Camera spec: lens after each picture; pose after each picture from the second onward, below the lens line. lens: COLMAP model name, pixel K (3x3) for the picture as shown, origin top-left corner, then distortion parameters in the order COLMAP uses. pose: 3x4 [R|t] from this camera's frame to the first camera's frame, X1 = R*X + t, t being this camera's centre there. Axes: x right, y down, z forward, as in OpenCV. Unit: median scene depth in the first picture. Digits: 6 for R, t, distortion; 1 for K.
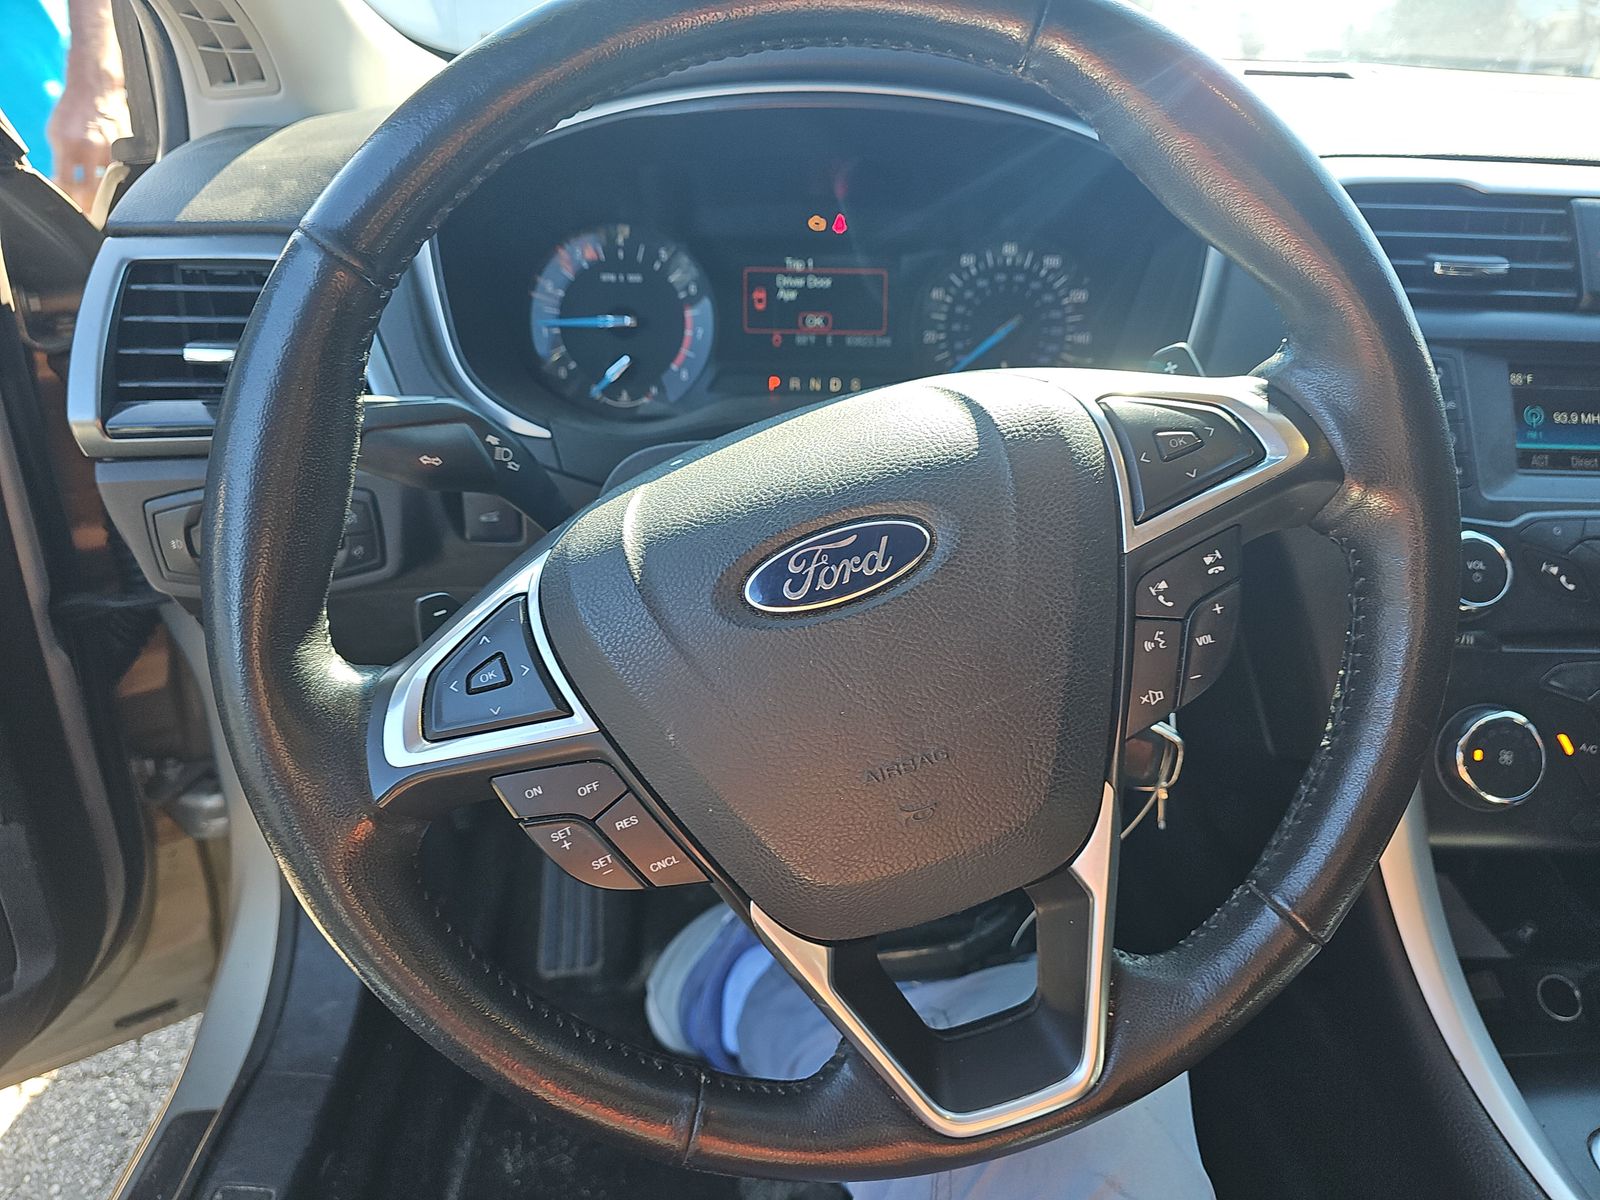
lens RADIAL K [[1073.0, 0, 791.2], [0, 1073.0, 595.0], [0, 0, 1]] dist [0.015835, -0.029745]
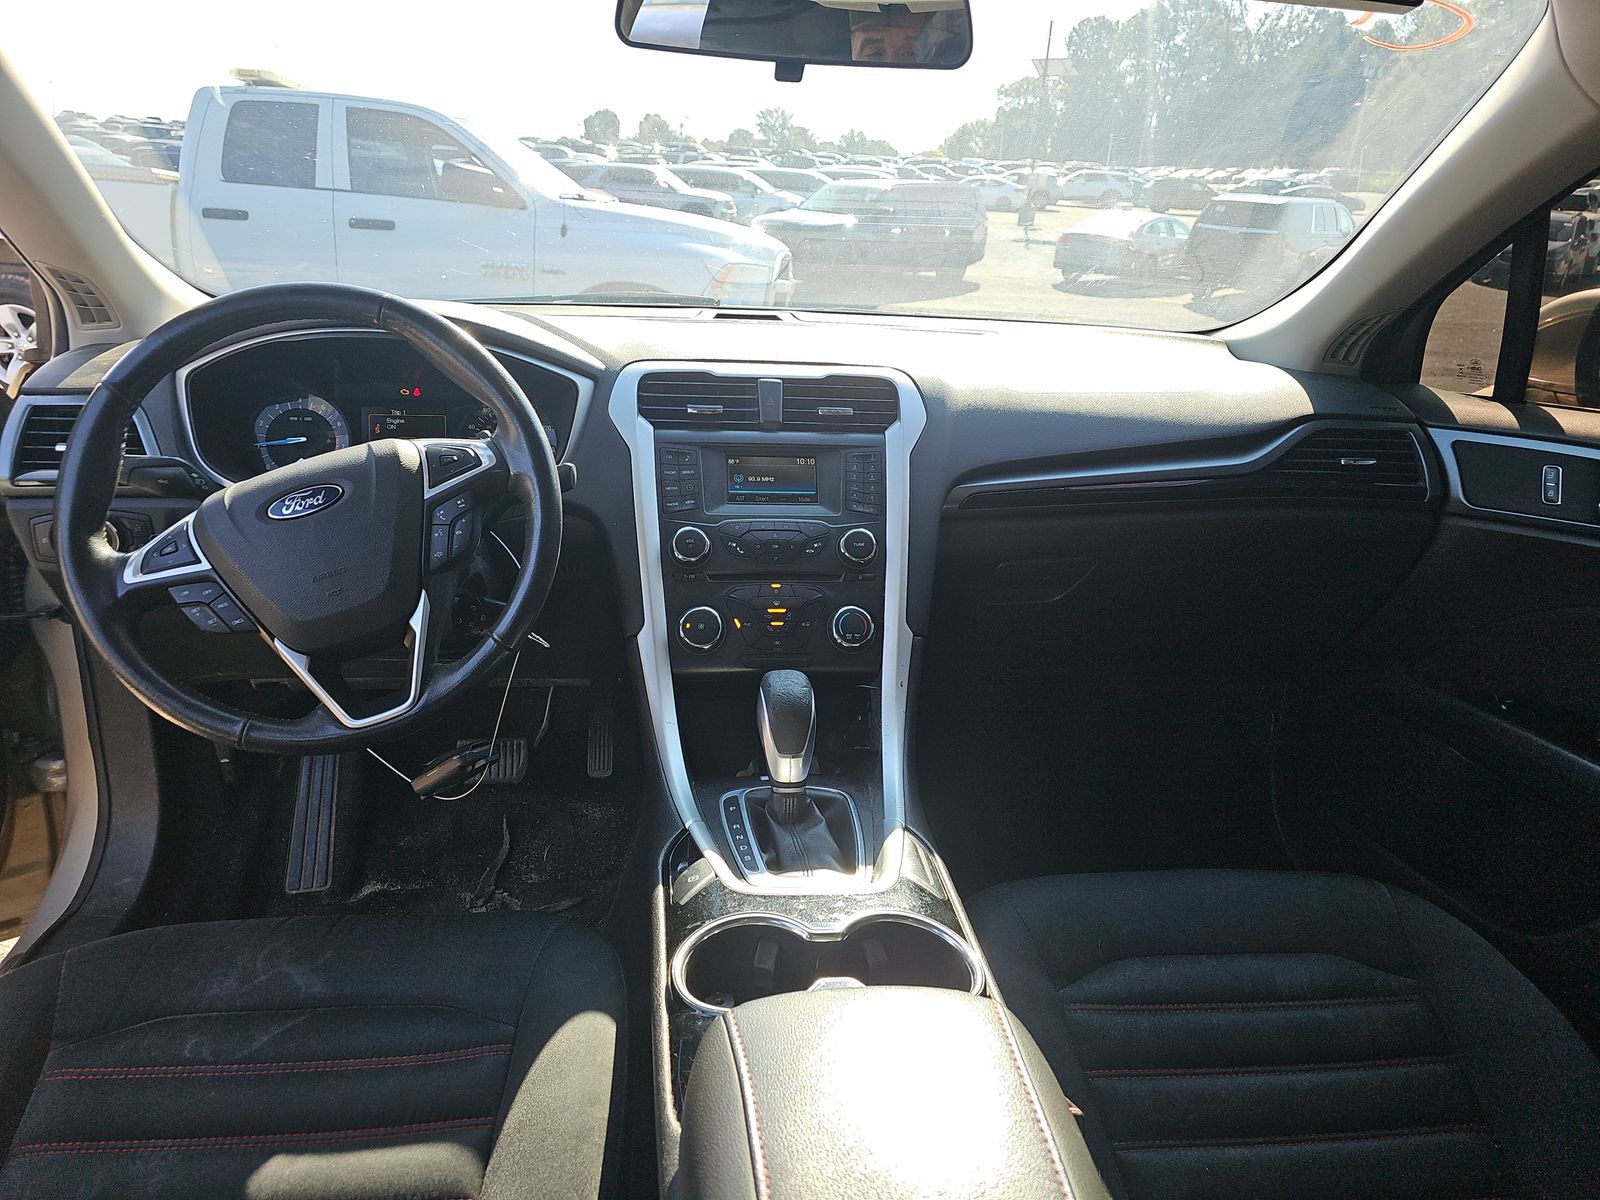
lens RADIAL K [[1073.0, 0, 815.8], [0, 1073.0, 609.3], [0, 0, 1]] dist [0.015835, -0.029745]
pose [[0.994604, -0.019541, 0.101892, 0.674861], [0.036013, 0.986063, -0.162428, 0.470024], [-0.097298, 0.165221, 0.981445, -1.120804]]
